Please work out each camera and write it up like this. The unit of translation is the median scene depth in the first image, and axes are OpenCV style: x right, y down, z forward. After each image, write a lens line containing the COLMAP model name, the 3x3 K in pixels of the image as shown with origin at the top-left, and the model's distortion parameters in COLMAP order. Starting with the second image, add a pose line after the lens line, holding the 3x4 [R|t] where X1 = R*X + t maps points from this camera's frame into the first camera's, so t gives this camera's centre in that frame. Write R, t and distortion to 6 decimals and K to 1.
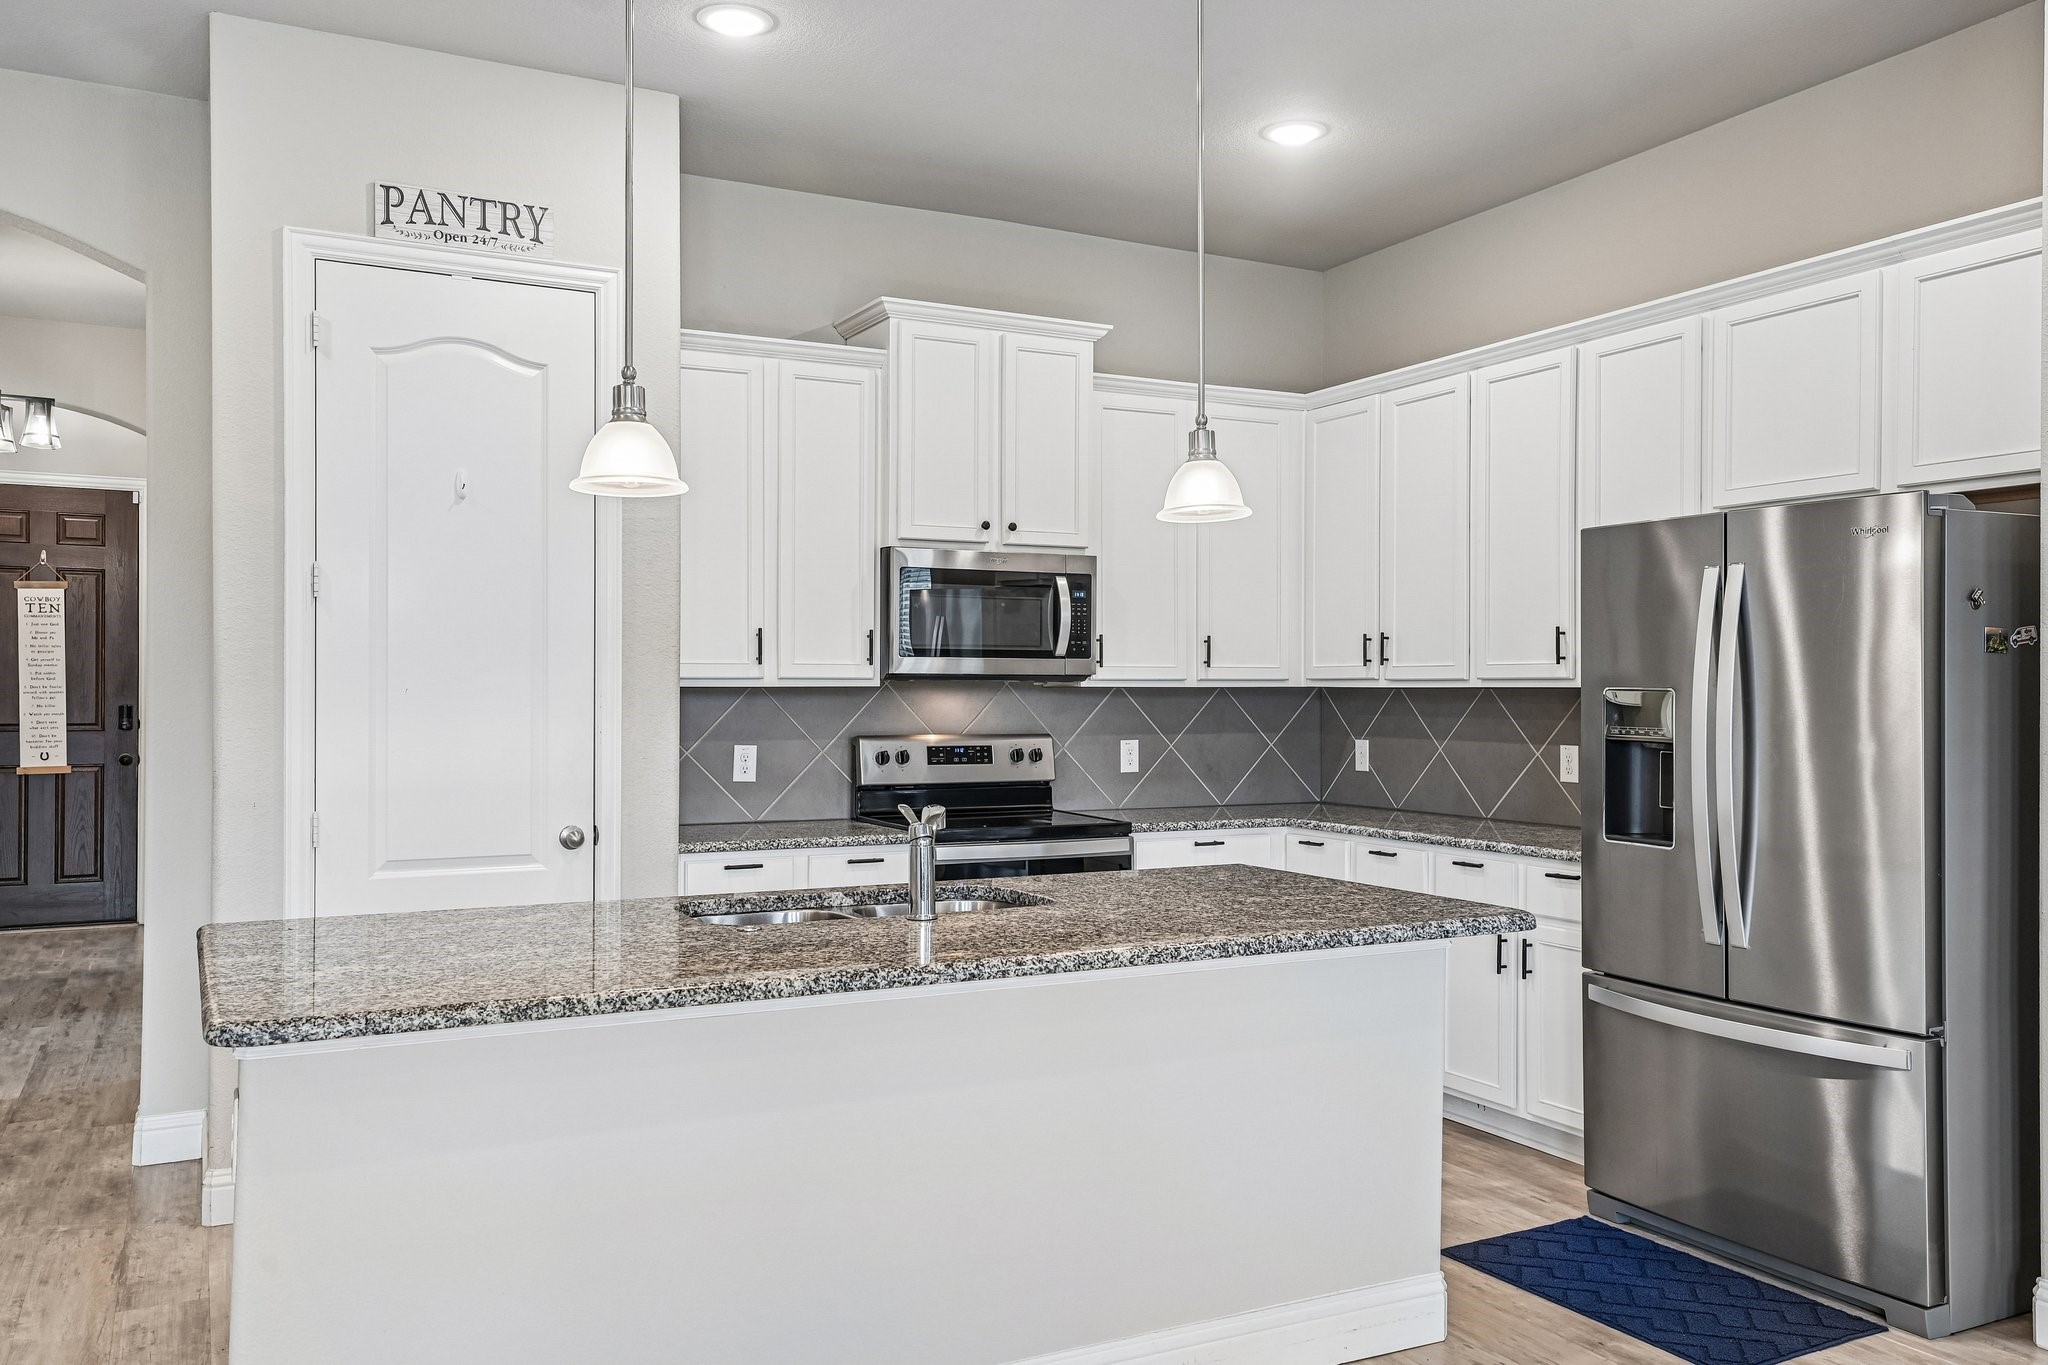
lens RADIAL K [[1605.5, 0, 1027.2], [0, 1605.5, 690.8], [0, 0, 1]] dist [0.030218, -0.006055]
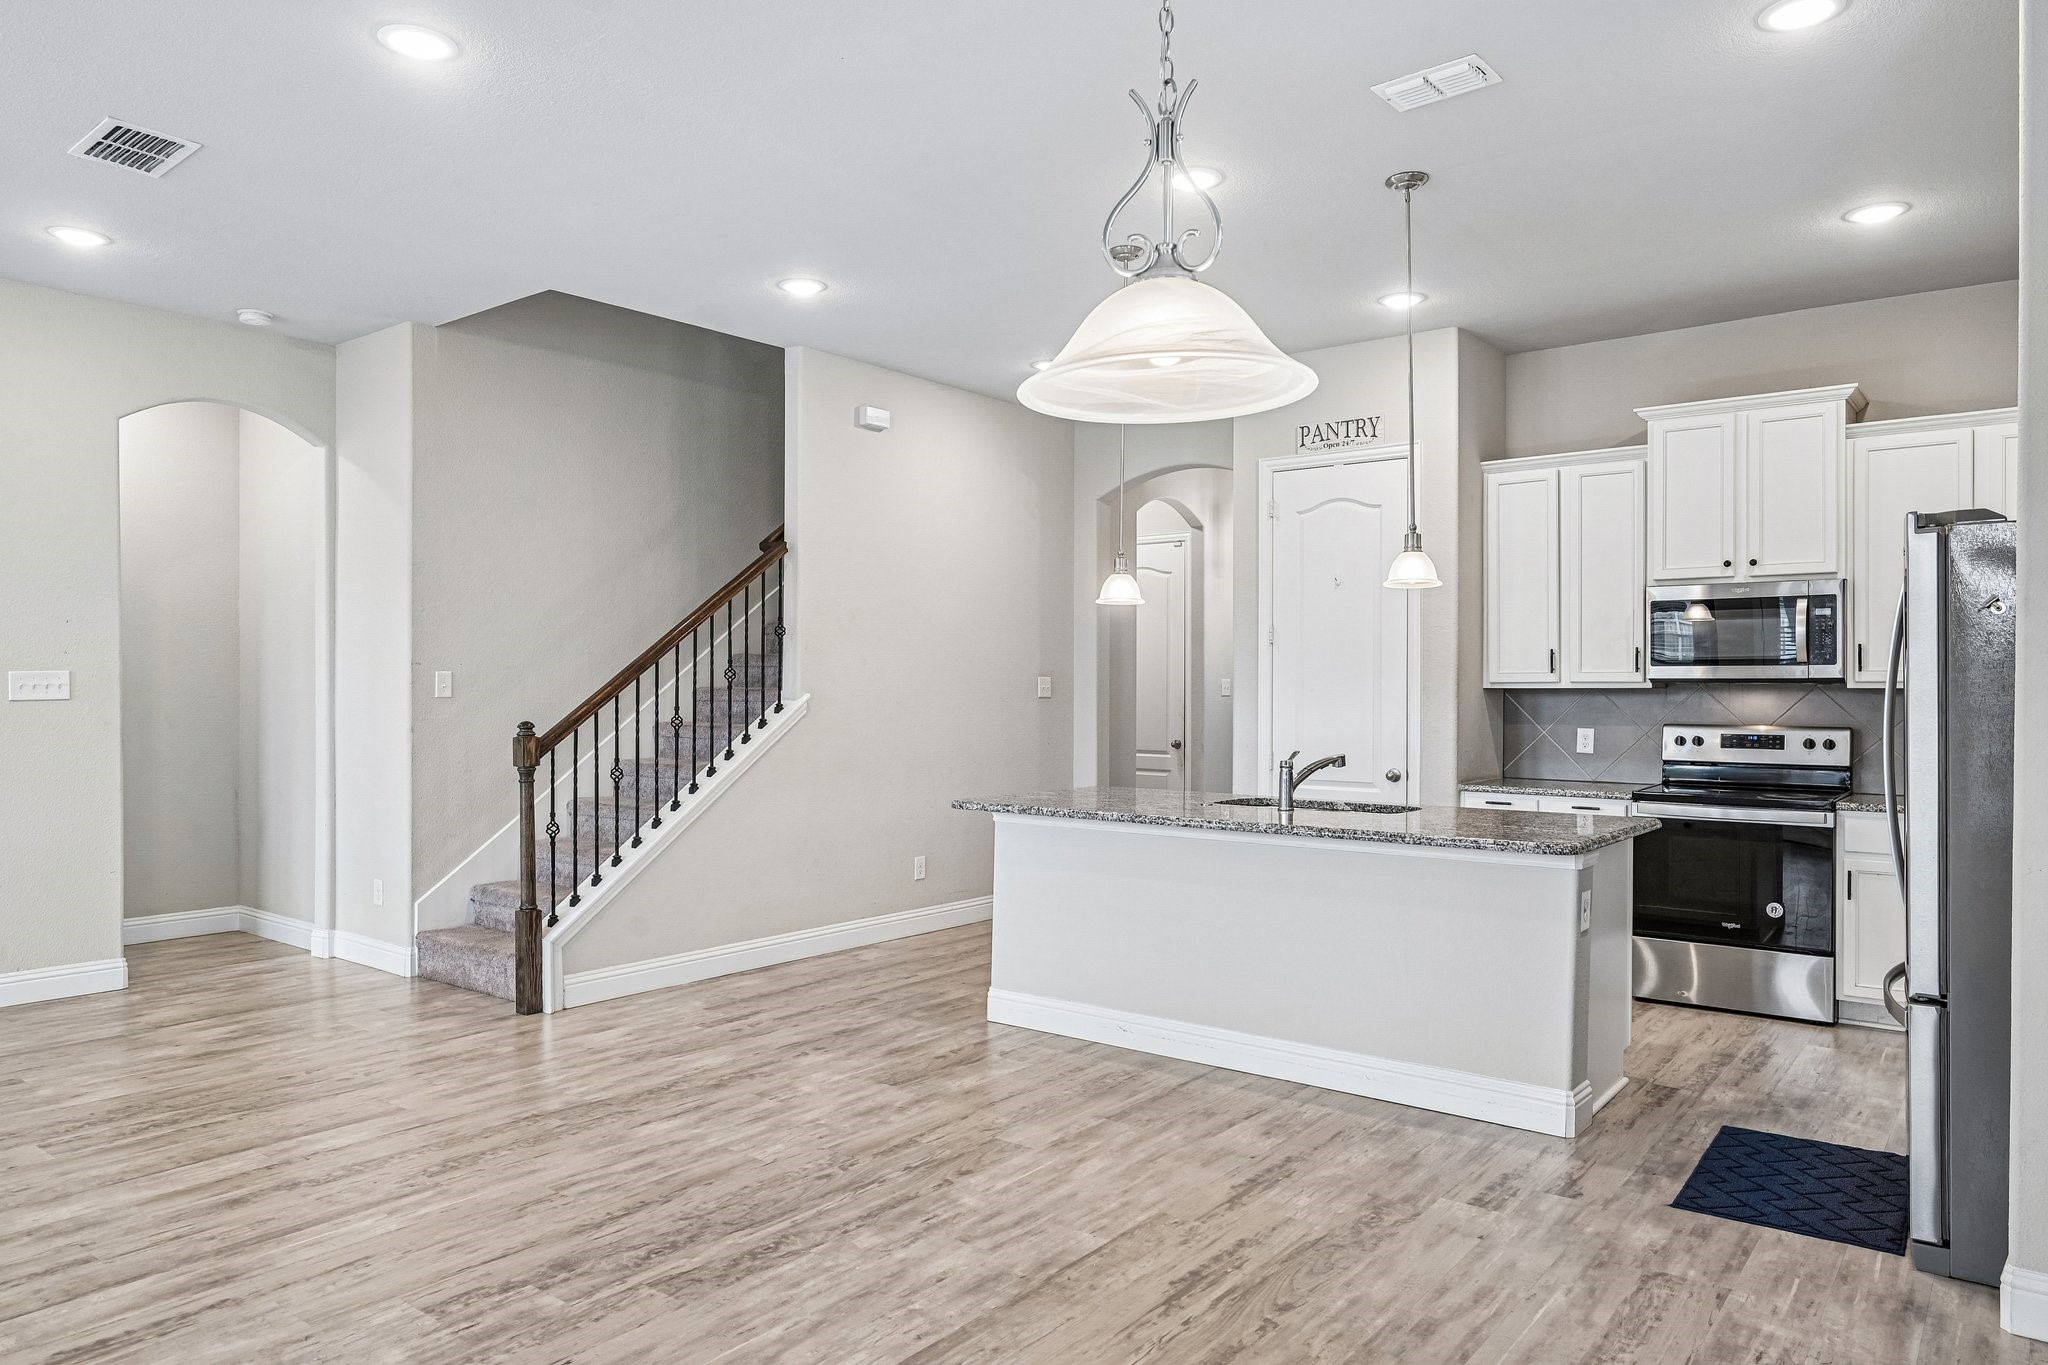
lens RADIAL K [[1322.0, 0, 1030.8], [0, 1322.0, 692.2], [0, 0, 1]] dist [-0.001722, -0.003769]
pose [[0.420299, 0.002477, -0.907382, 0.696744], [-0.002250, 0.999996, 0.001687, 0.000322], [0.907383, 0.001332, 0.420303, 0.039513]]
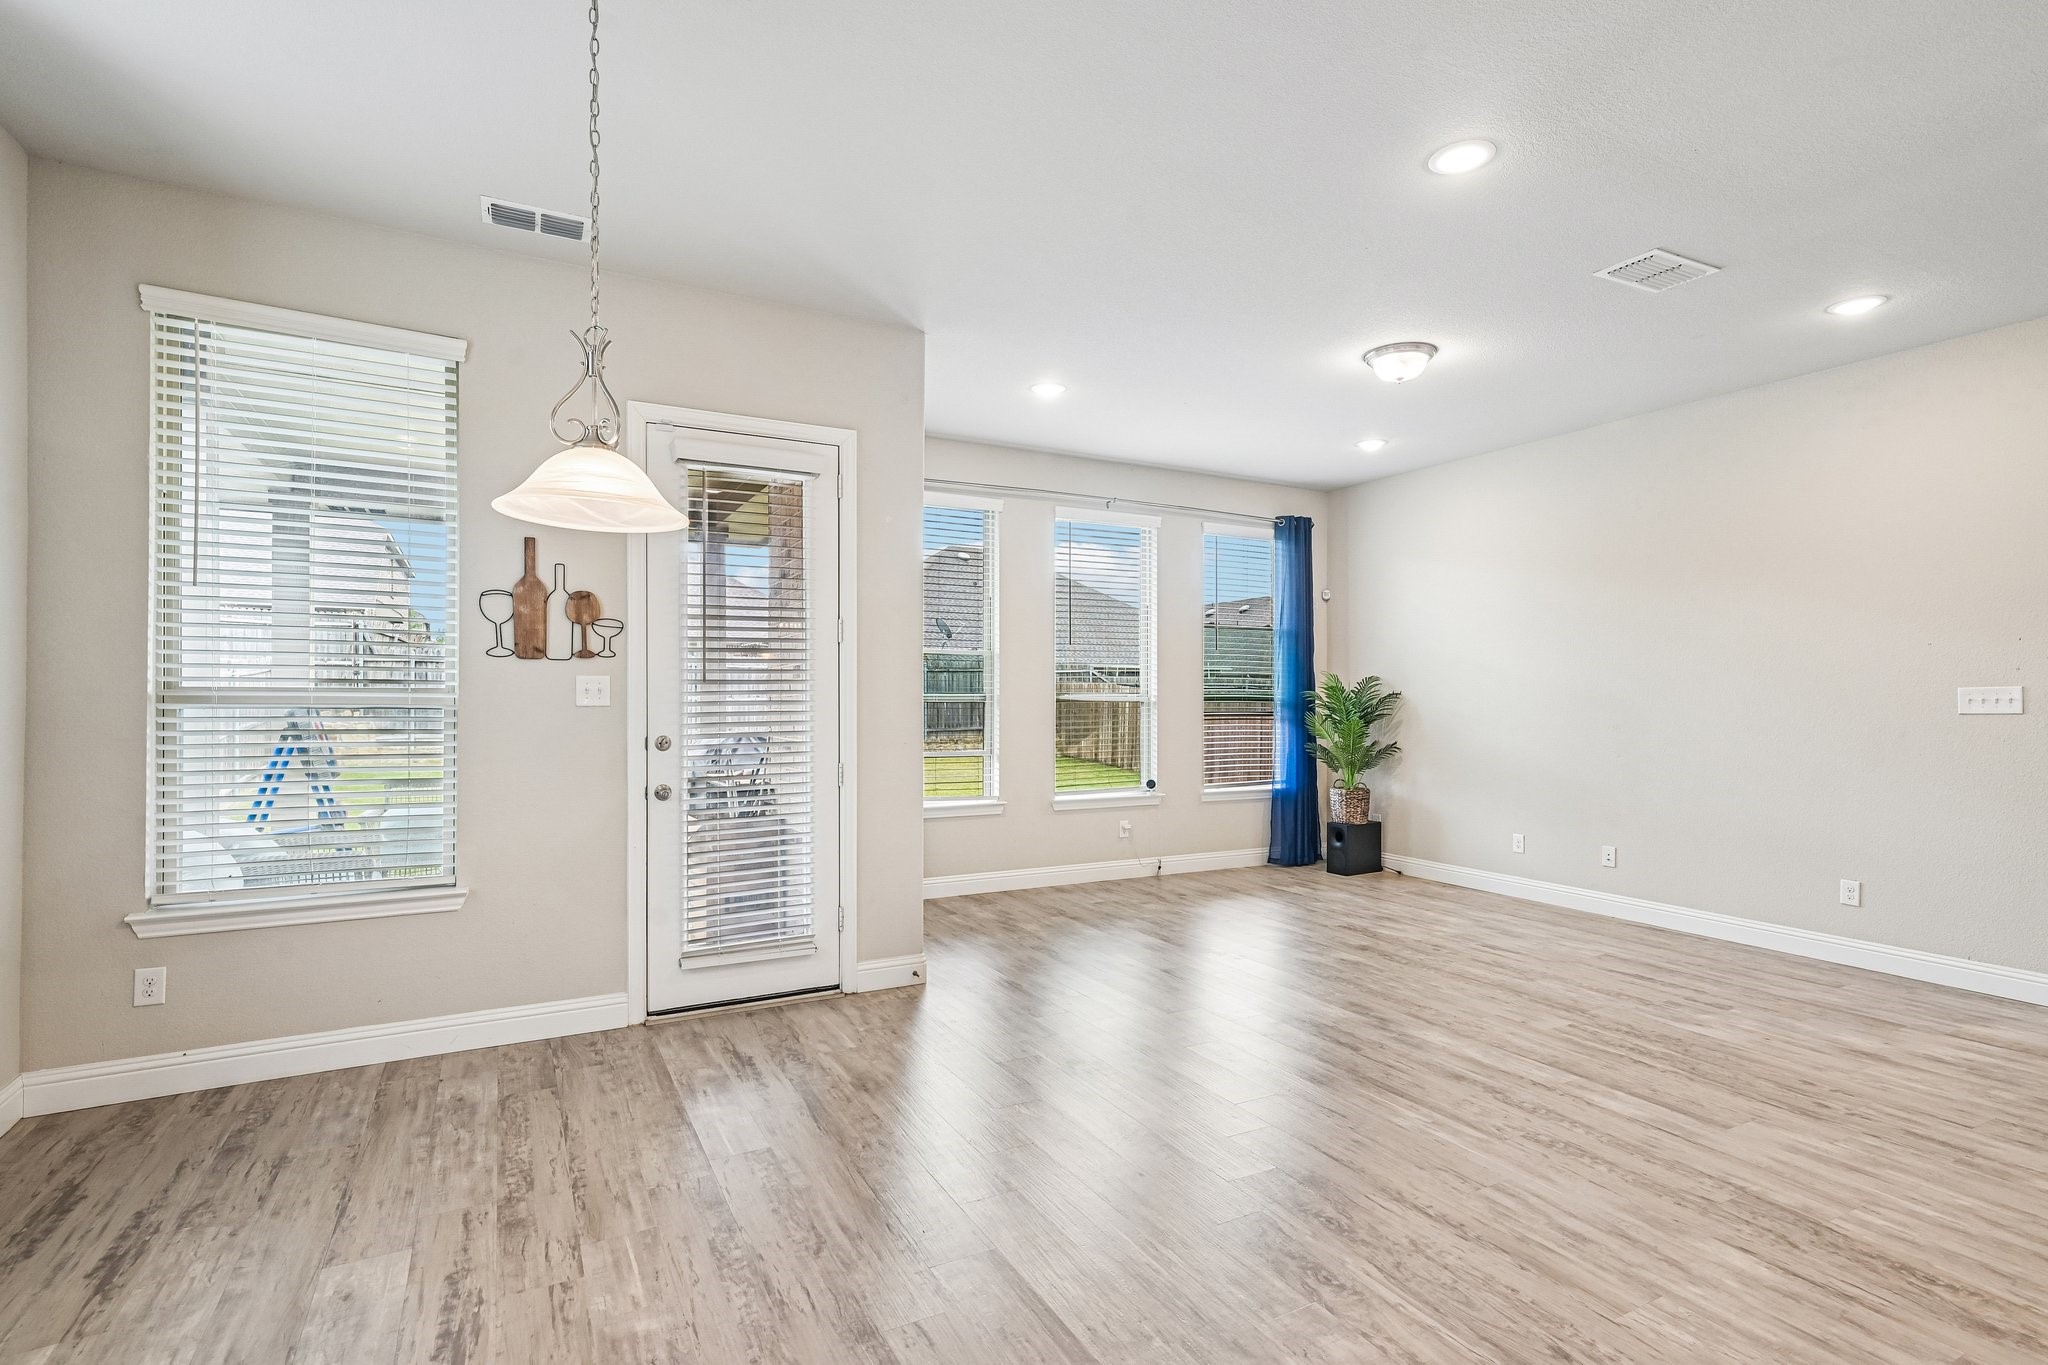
lens RADIAL K [[989.0, 0, 1029.6], [0, 989.0, 693.3], [0, 0, 1]] dist [0.012968, 0.001697]
pose [[-0.999848, -0.005521, -0.016527, 0.255059], [-0.005474, 0.999981, -0.002904, 0.000301], [0.016543, -0.002813, -0.999859, 0.599266]]
